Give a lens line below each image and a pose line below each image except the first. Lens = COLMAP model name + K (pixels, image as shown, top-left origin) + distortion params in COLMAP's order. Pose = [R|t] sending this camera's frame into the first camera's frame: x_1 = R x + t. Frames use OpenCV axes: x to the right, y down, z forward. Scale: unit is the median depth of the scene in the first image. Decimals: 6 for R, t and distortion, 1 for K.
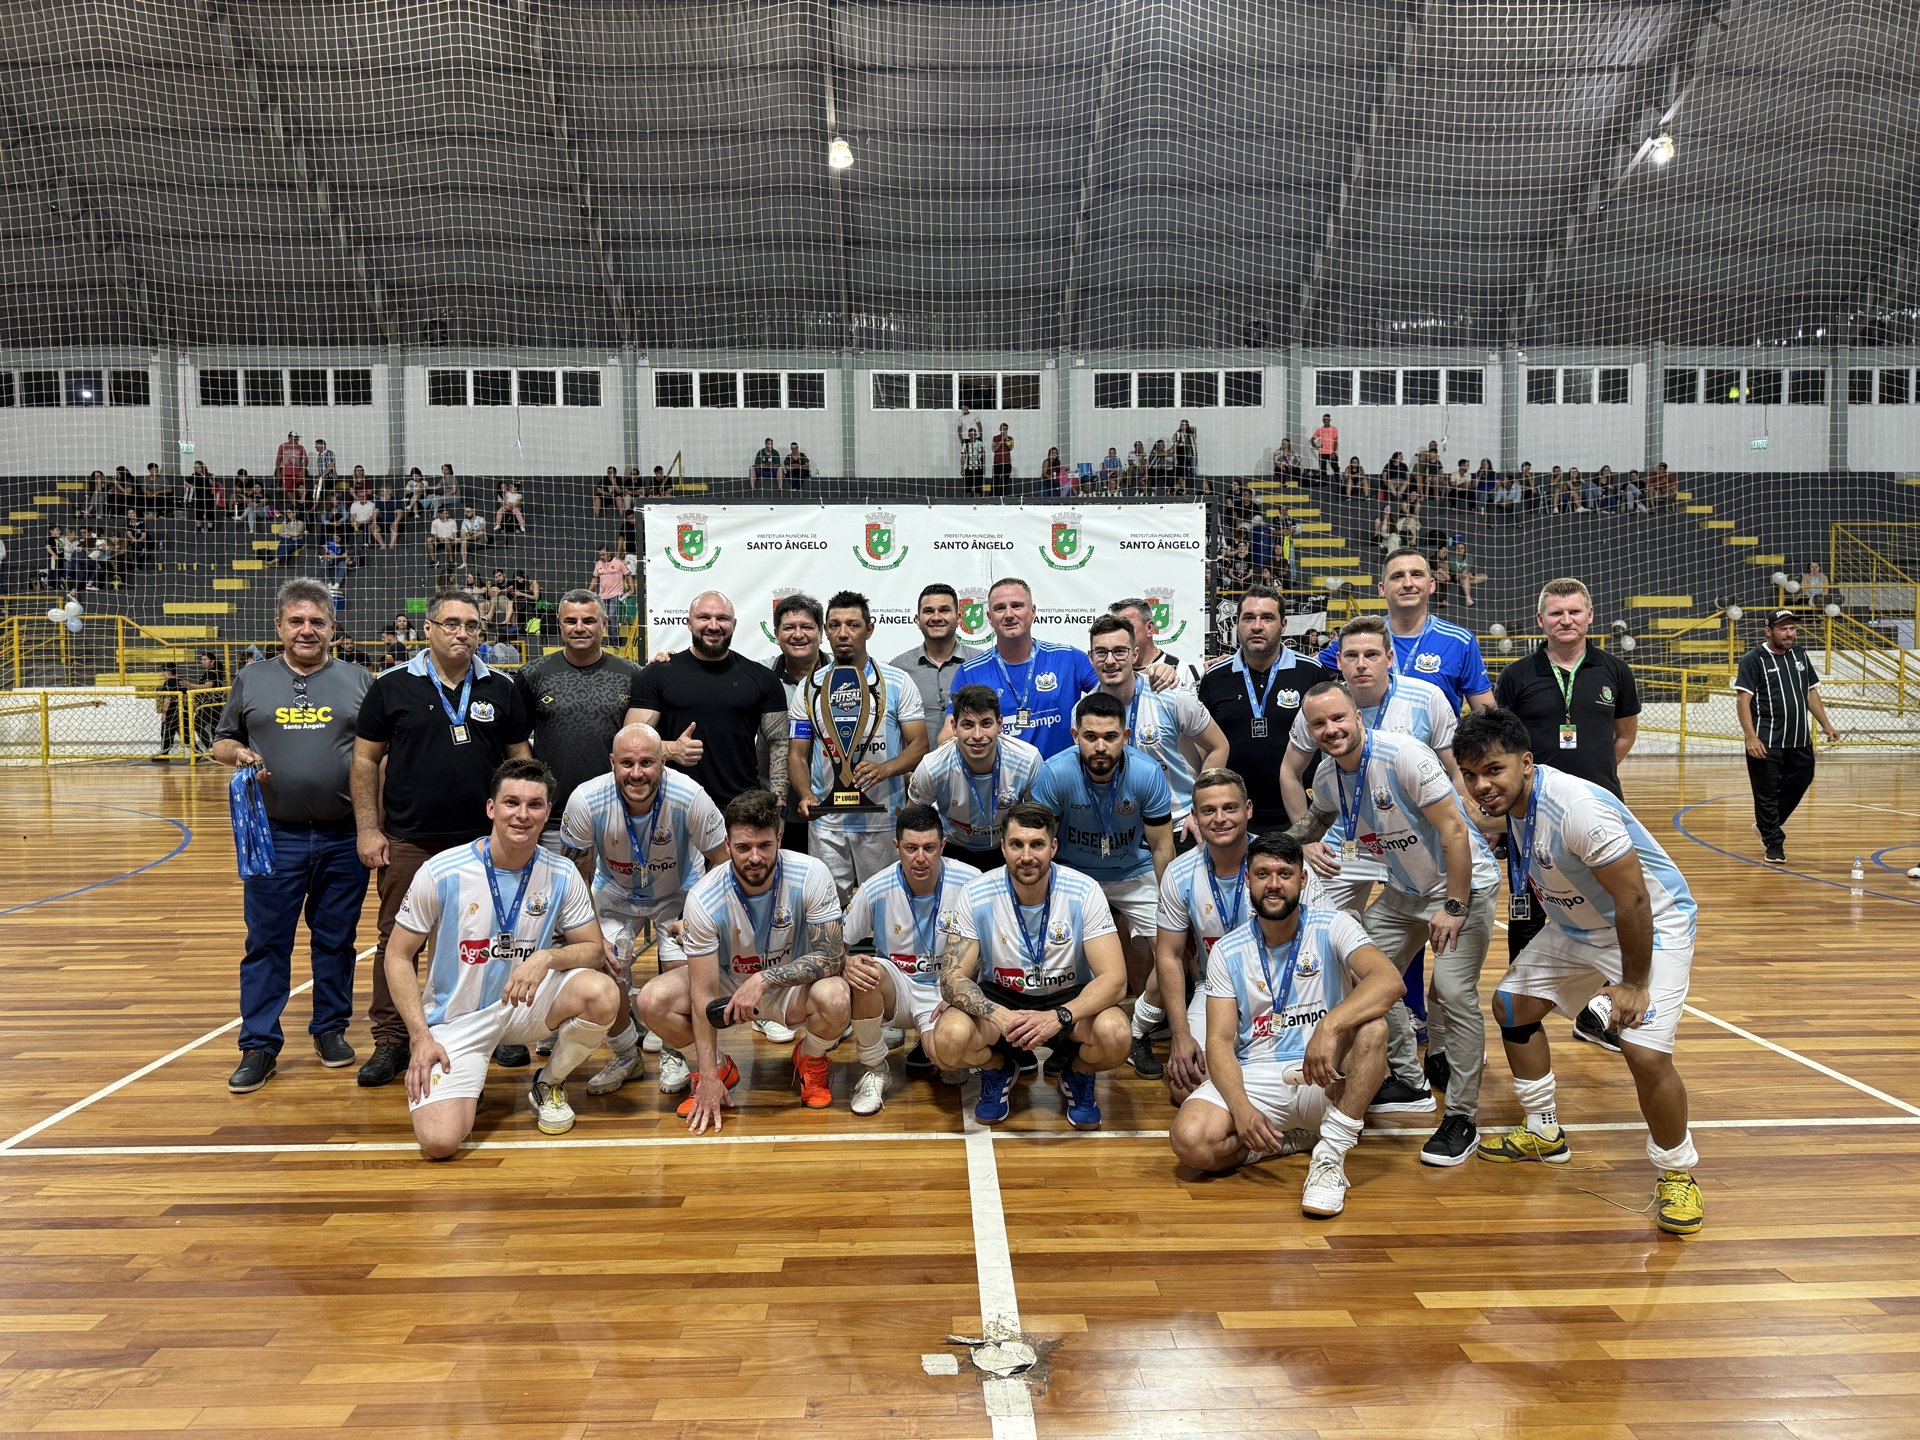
lens RADIAL K [[1340.0, 0, 960.0], [0, 1340.0, 720.0], [0, 0, 1]] dist [0.010670, -0.002016]
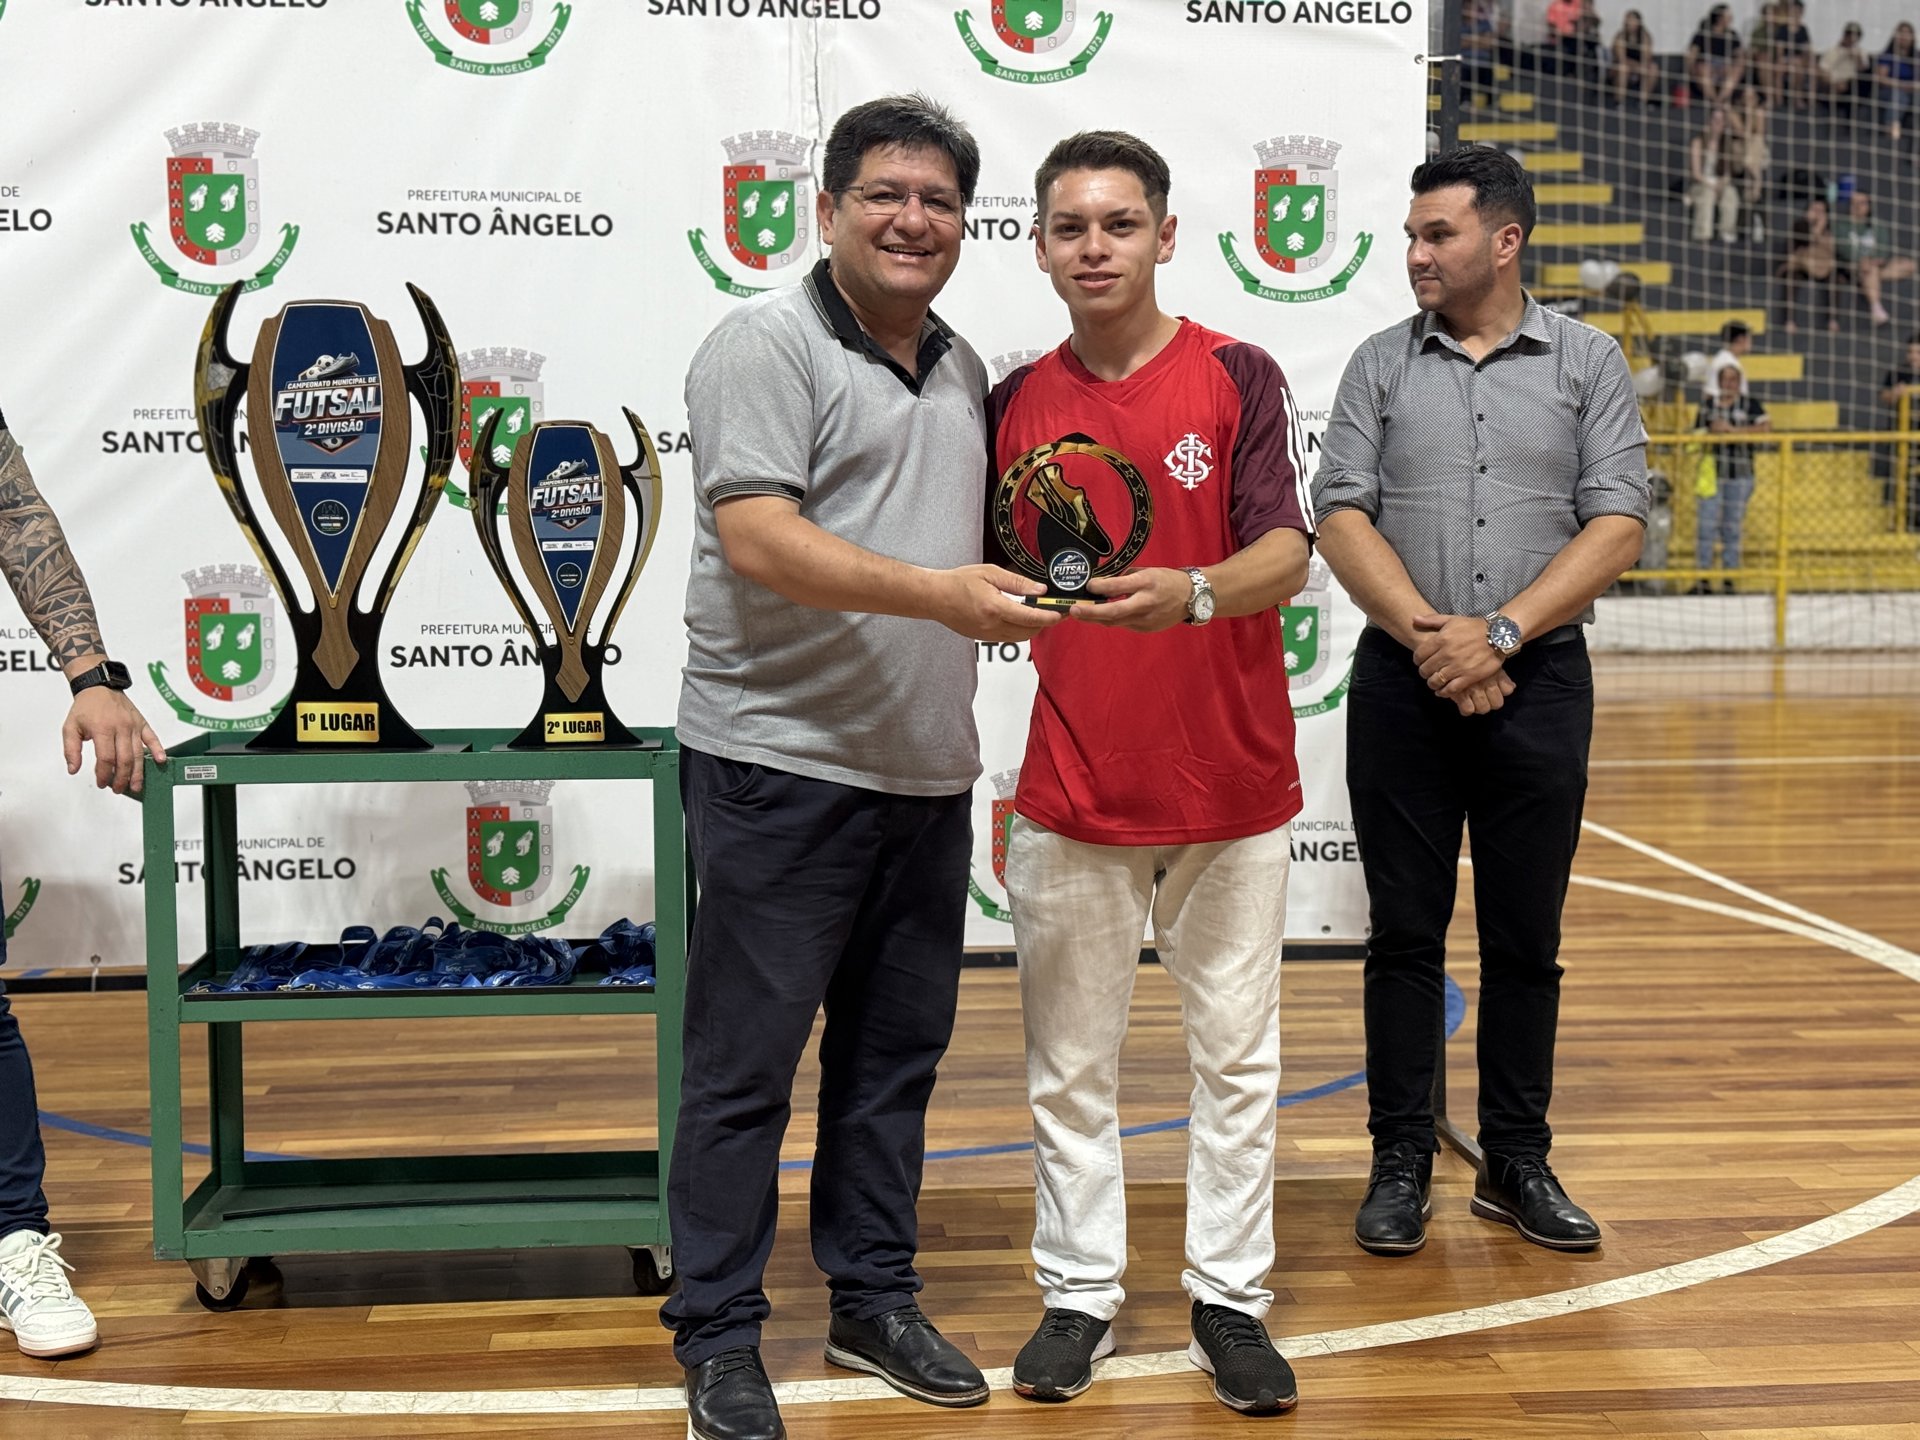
lens RADIAL K [[2802.6, 0, 927.3], [0, 2802.6, 725.0], [0, 0, 1]] dist [0.216449, -0.416161]
pose [[0.998646, -0.007036, 0.051539, 0.012774], [0.004607, 0.998879, 0.047107, 0.019561], [-0.051812, -0.046806, 0.997559, 0.257699]]
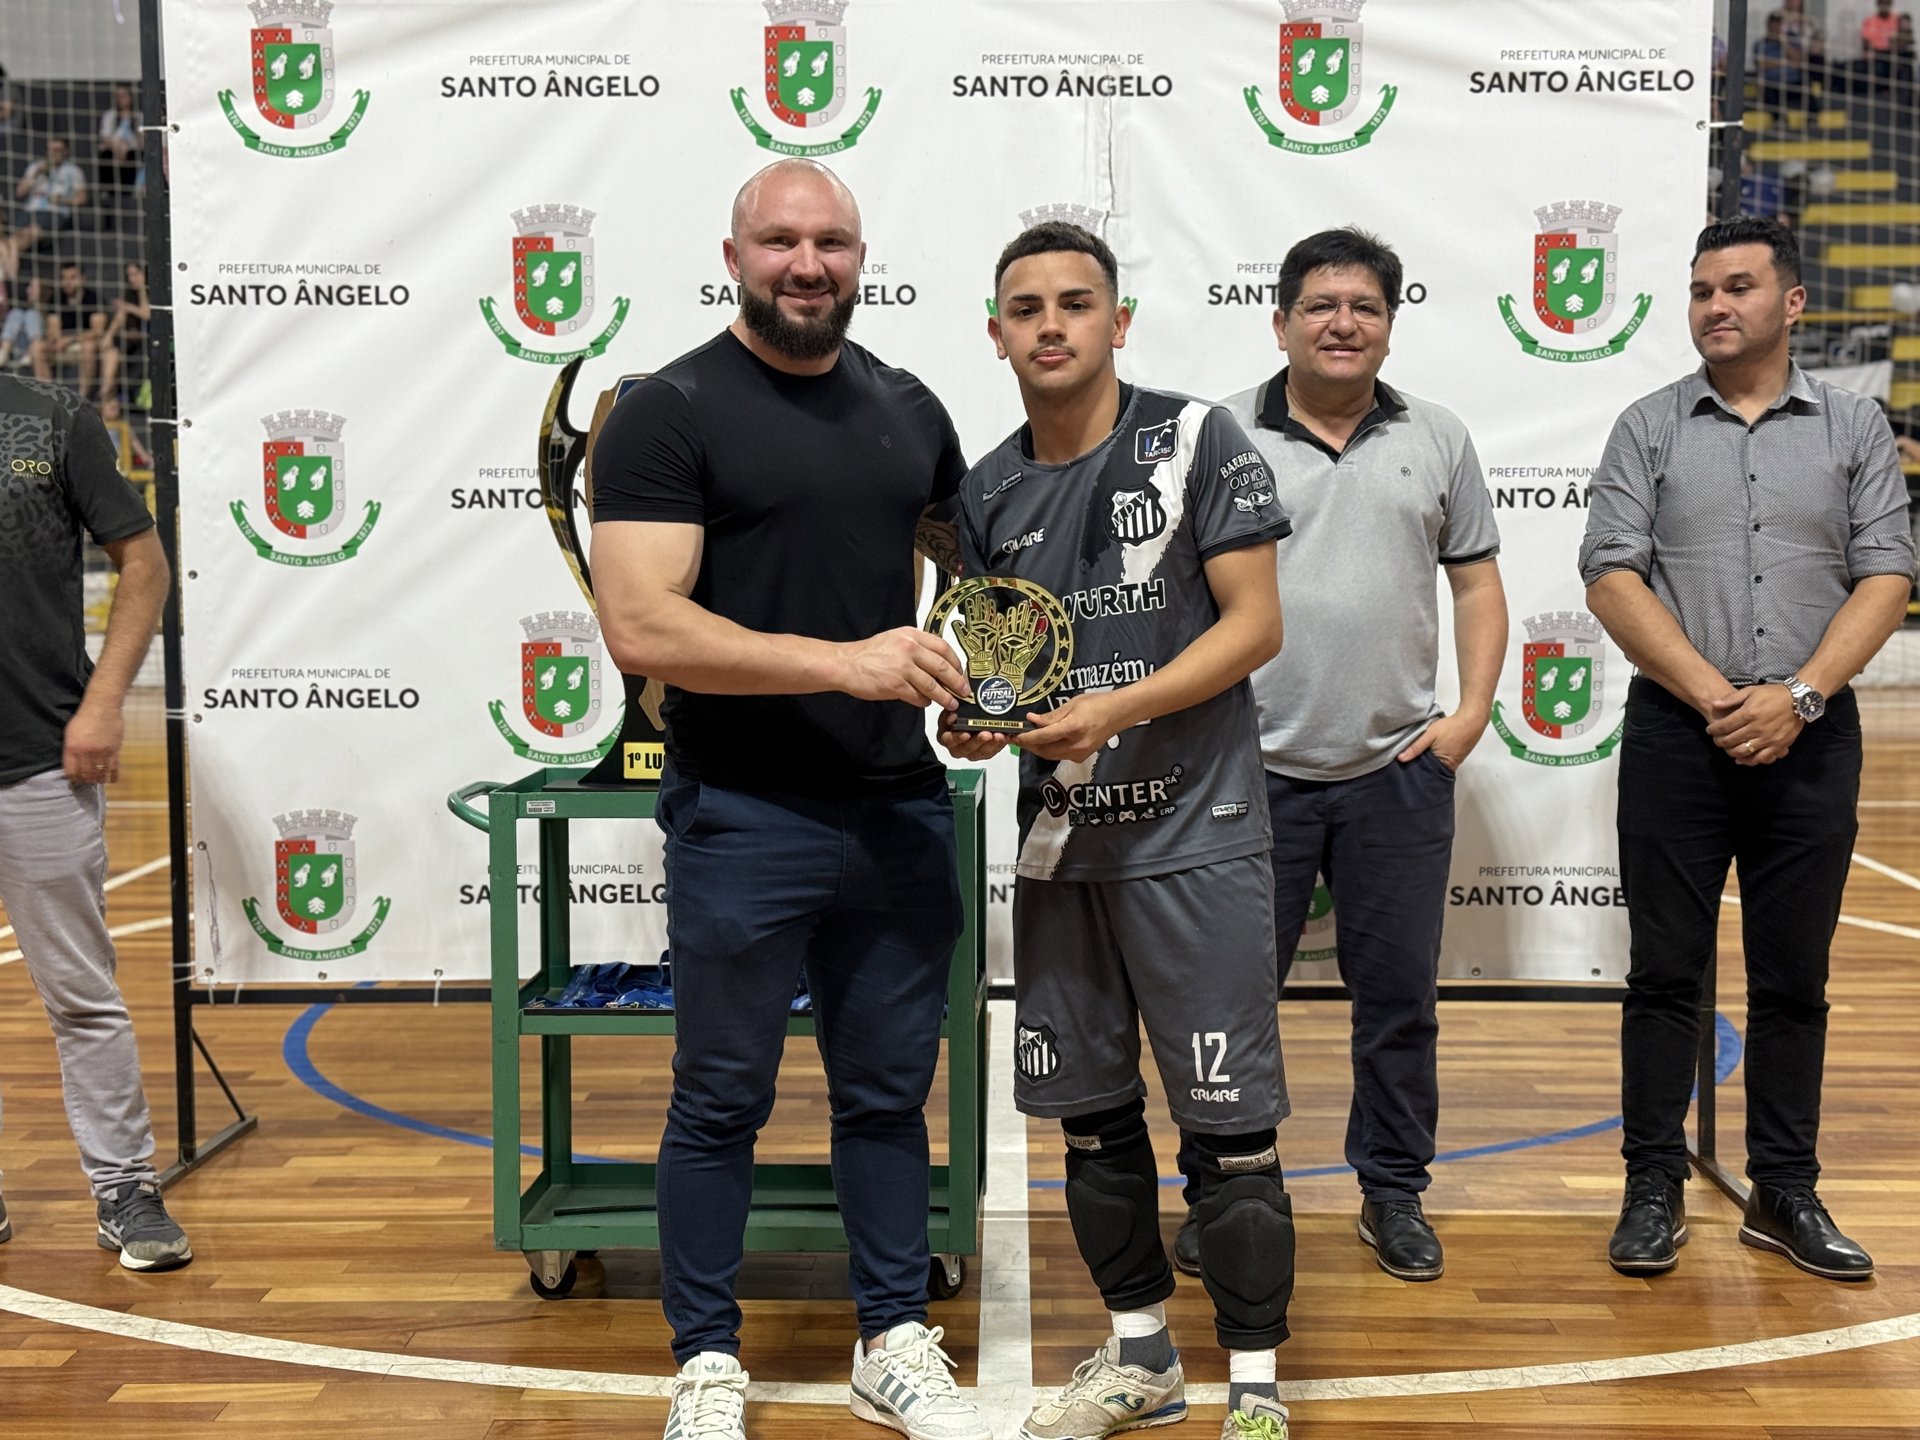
lens RADIAL K [[2802.6, 0, 927.3], [0, 2802.6, 725.0], [0, 0, 1]] dist [0.216449, -0.416161]
pose [[0.998781, 0.006408, -0.048939, 0.011997], [-0.004412, 0.999158, 0.040783, 0.011710], [0.049159, -0.040517, 0.997969, 0.219402]]
